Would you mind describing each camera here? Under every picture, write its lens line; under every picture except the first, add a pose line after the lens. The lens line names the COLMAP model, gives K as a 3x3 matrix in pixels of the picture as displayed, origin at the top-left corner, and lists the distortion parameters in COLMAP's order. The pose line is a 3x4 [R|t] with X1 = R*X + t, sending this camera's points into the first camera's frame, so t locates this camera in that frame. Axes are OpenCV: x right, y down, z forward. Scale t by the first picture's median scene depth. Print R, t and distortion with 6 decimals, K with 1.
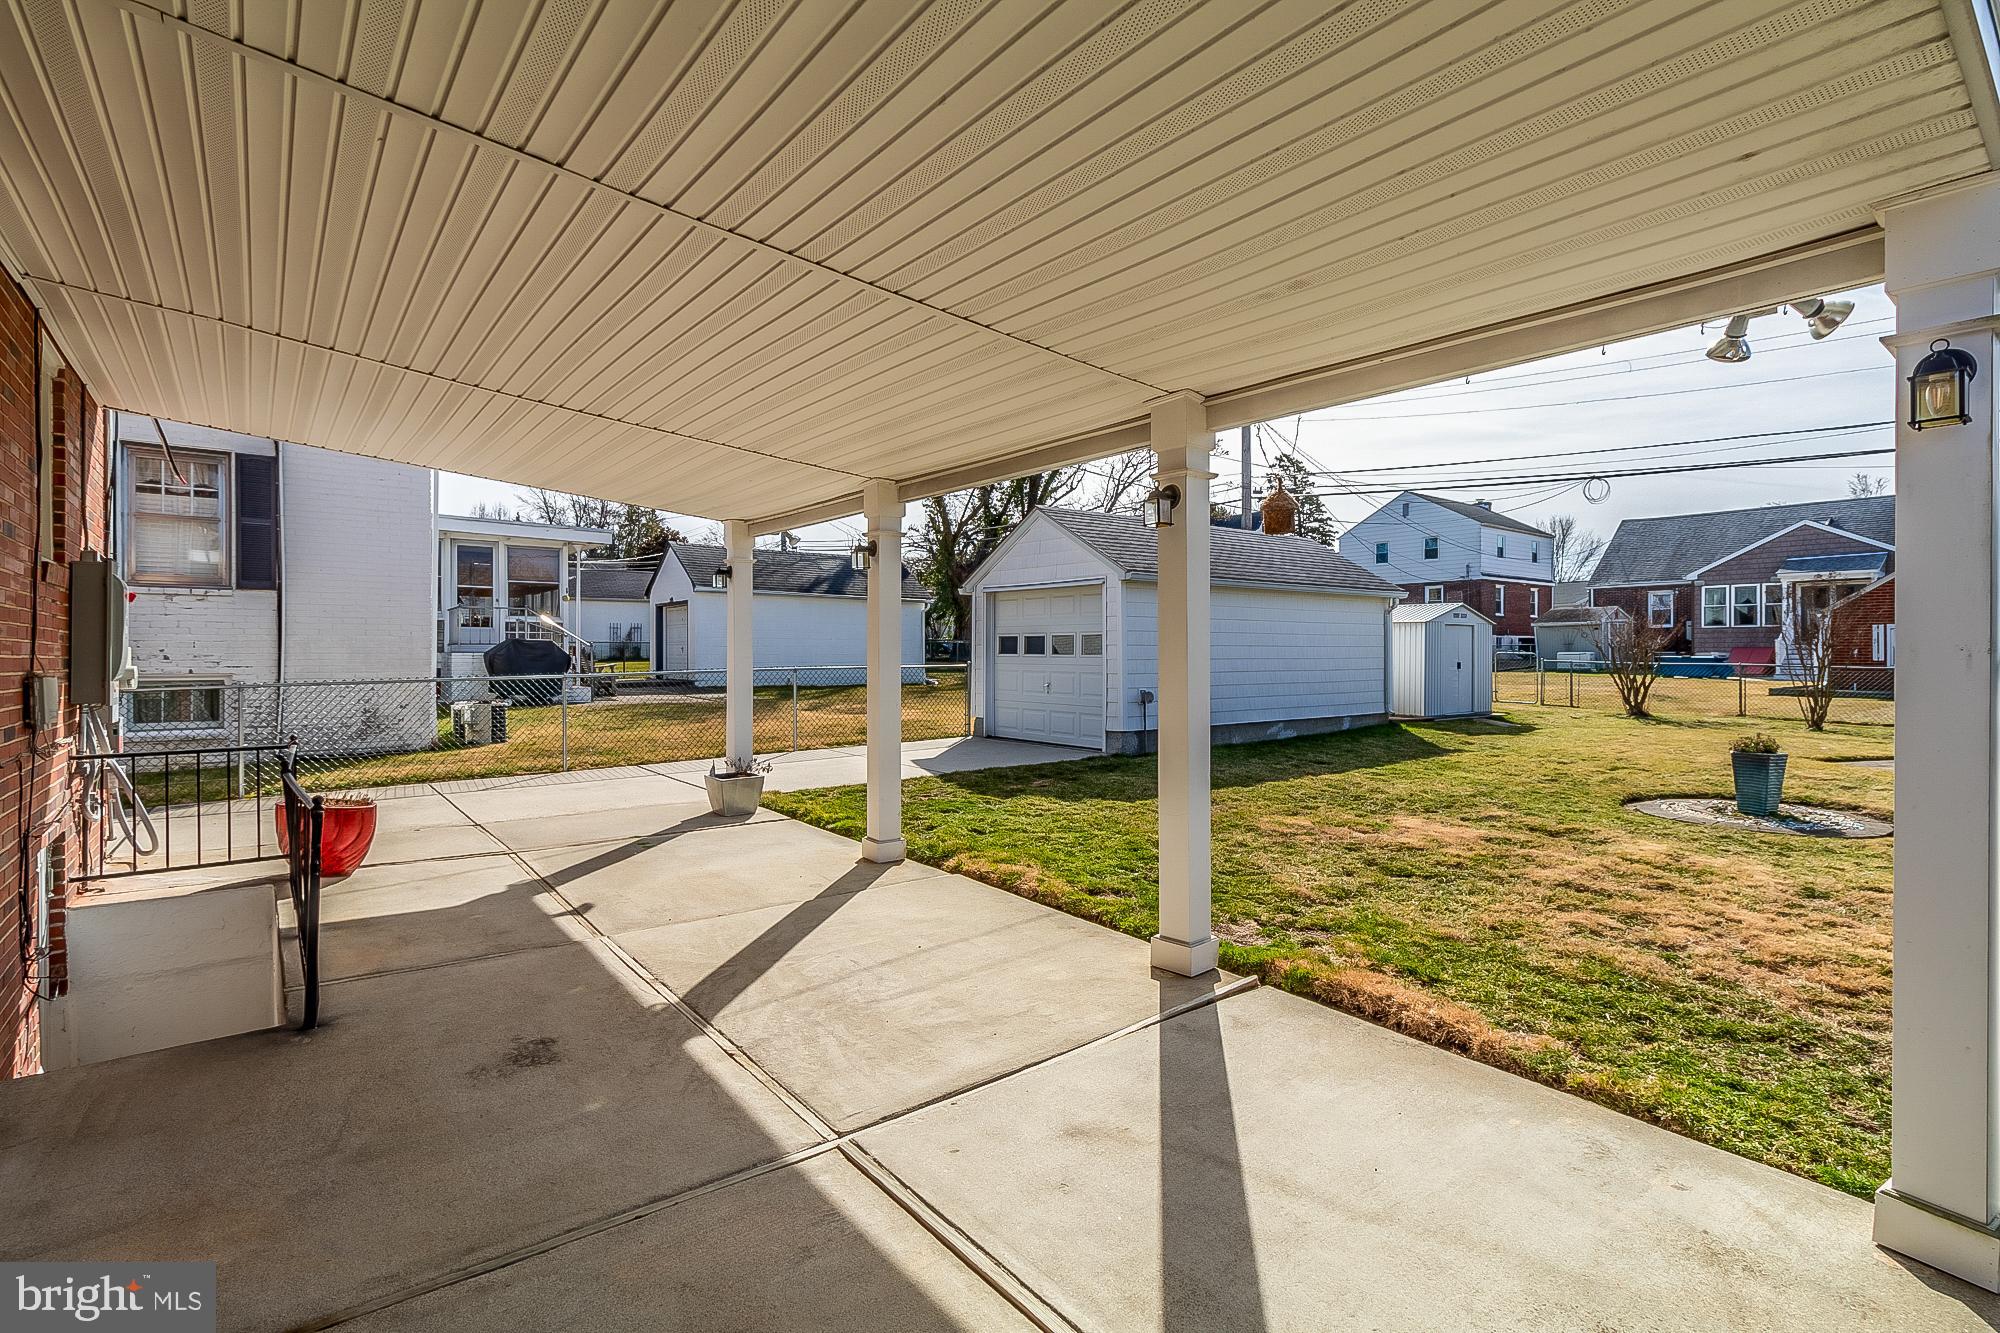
lens RADIAL K [[930.9, 0, 992.8], [0, 930.9, 658.7], [0, 0, 1]] dist [-0.000030, -0.000546]
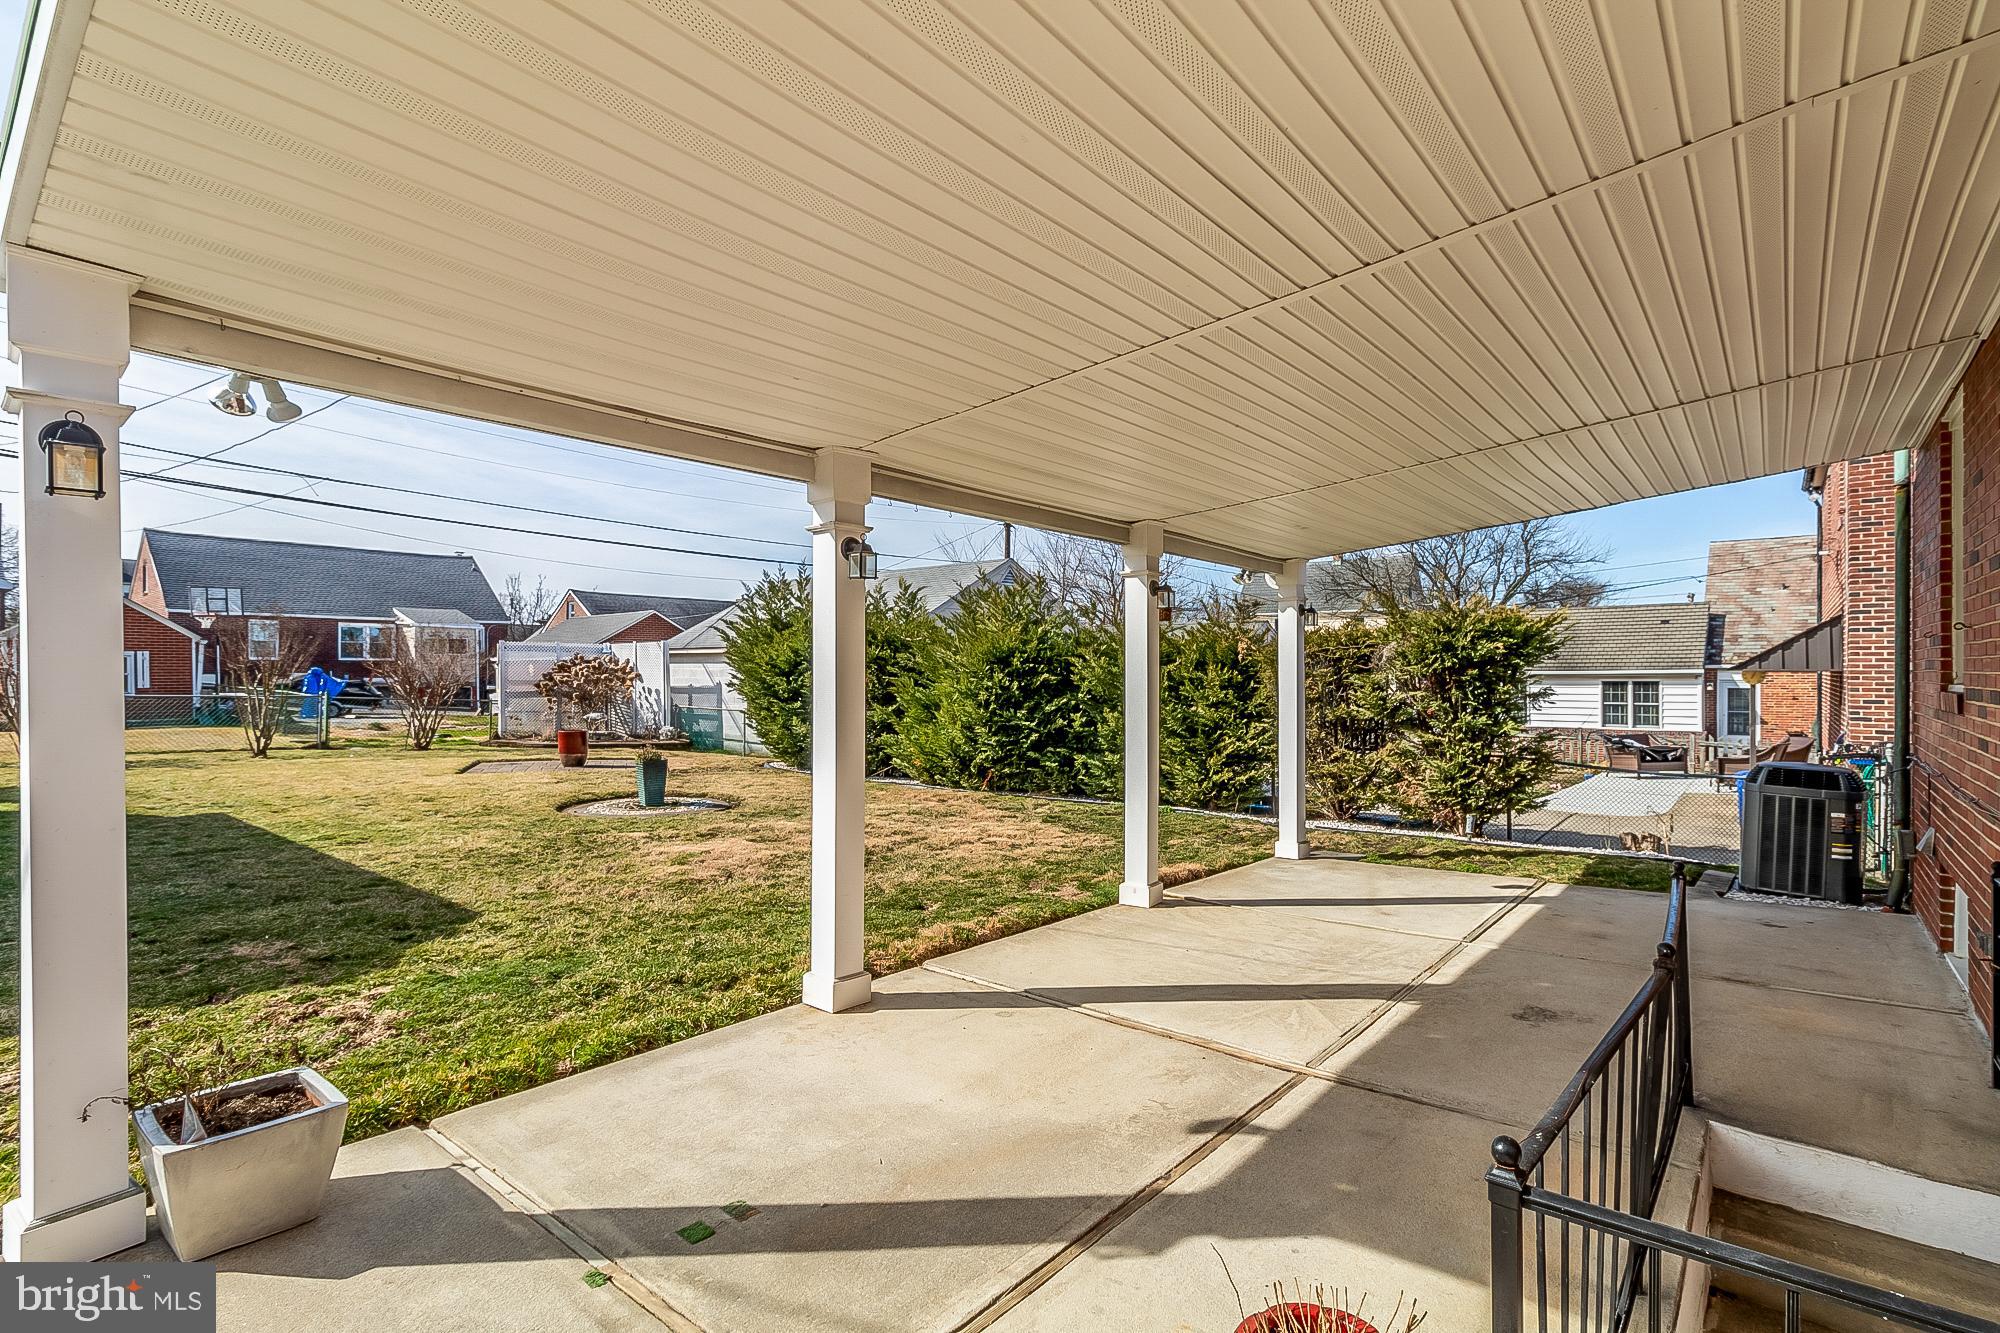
lens RADIAL K [[930.9, 0, 992.8], [0, 930.9, 658.7], [0, 0, 1]] dist [-0.000030, -0.000546]
pose [[-0.189894, 0.009079, 0.981763, -1.331819], [0.009044, 0.999931, -0.007498, -0.065694], [-0.981763, 0.007455, -0.189963, 1.618771]]
